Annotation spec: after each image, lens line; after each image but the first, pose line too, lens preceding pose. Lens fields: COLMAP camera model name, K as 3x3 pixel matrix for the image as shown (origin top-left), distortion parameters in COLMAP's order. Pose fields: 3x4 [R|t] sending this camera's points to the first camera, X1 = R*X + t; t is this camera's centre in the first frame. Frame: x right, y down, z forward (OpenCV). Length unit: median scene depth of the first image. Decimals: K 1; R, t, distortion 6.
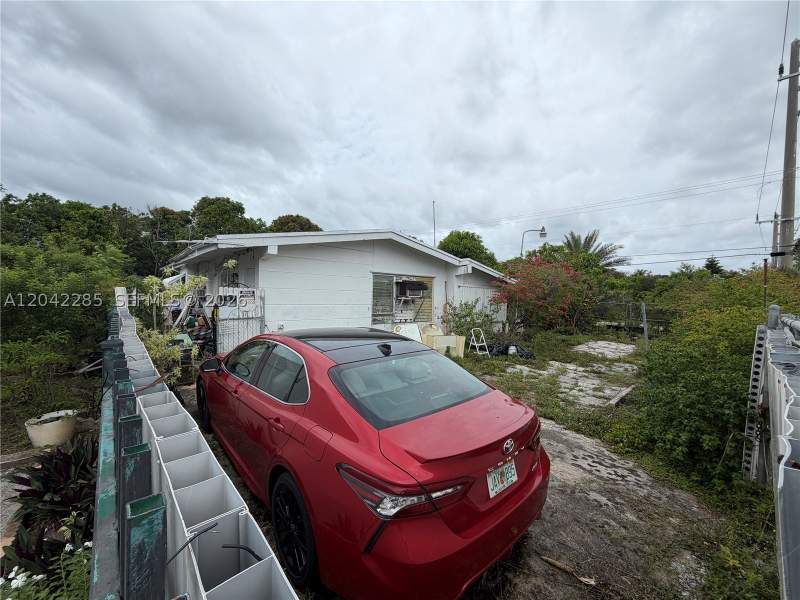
lens RADIAL K [[324.7, 0, 400.0], [0, 324.7, 300.0], [0, 0, 1]] dist [0.001326, -0.000065]
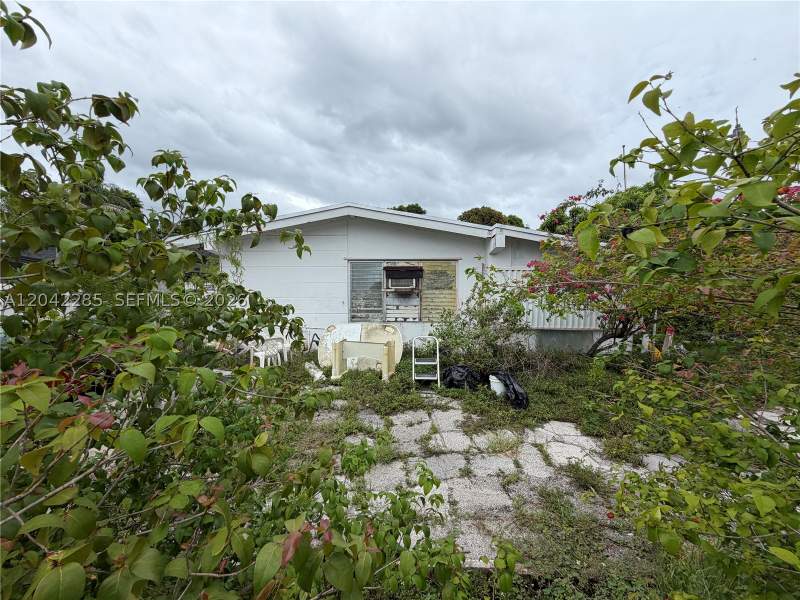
lens RADIAL K [[324.7, 0, 400.0], [0, 324.7, 300.0], [0, 0, 1]] dist [0.001326, -0.000065]
pose [[0.717055, 0.002758, -0.697011, 0.526375], [0.003839, 0.999961, 0.007907, 0.011397], [0.697006, -0.008345, 0.717017, 0.444911]]
